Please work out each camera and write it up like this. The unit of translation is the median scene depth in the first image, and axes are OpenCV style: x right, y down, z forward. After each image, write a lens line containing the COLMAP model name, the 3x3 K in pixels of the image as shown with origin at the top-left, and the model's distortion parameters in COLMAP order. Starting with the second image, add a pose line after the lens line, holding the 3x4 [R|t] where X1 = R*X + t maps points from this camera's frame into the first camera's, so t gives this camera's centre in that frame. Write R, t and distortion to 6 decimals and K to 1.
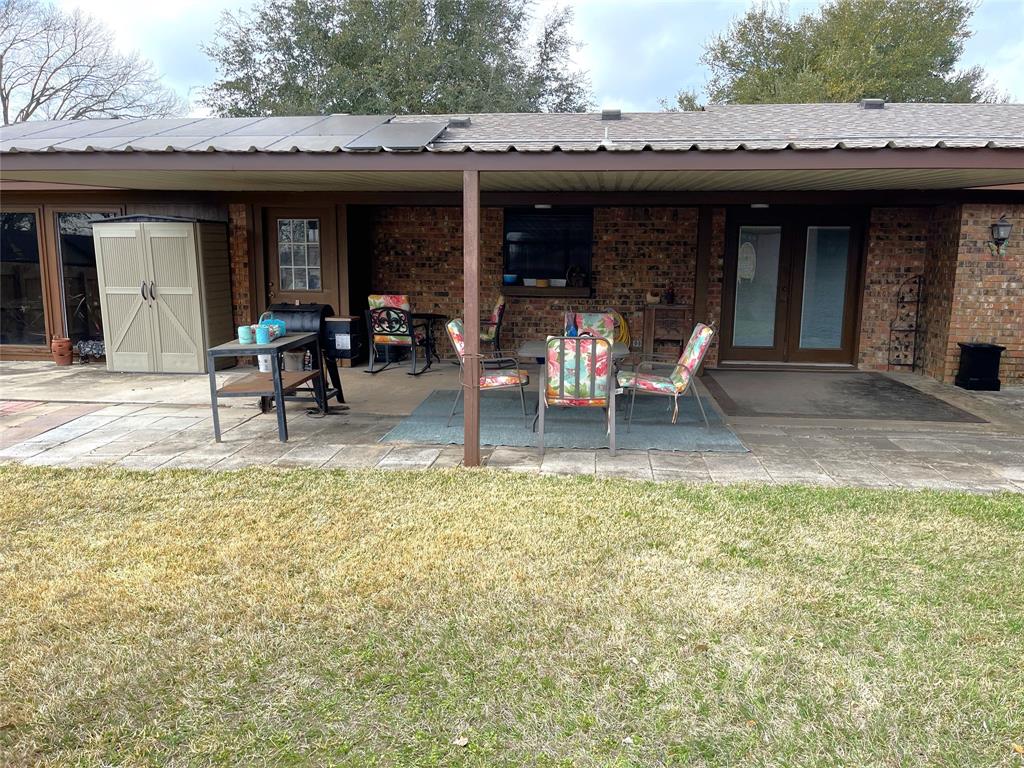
lens RADIAL K [[788.0, 0, 512.0], [0, 788.0, 384.0], [0, 0, 1]] dist [-0.001612, -0.000066]
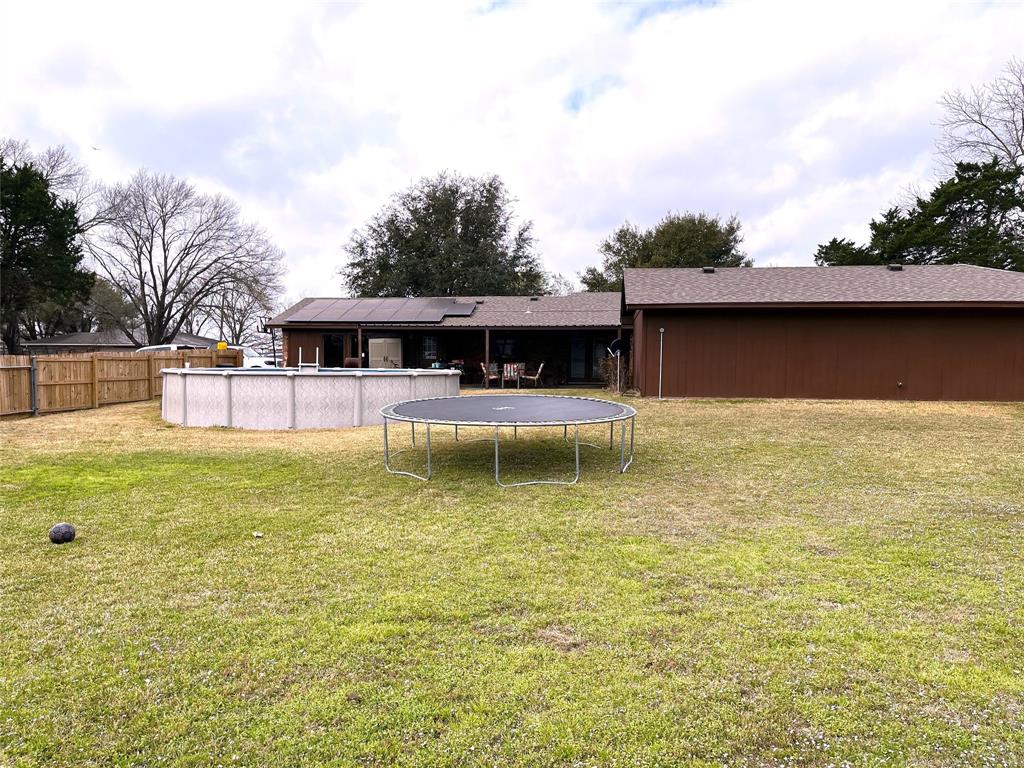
lens RADIAL K [[788.0, 0, 512.0], [0, 788.0, 384.0], [0, 0, 1]] dist [-0.001612, -0.000066]
pose [[0.999981, -0.005781, 0.002129, 0.020878], [0.006007, 0.991677, -0.128607, 0.159966], [-0.001368, 0.128617, 0.991693, -0.871667]]
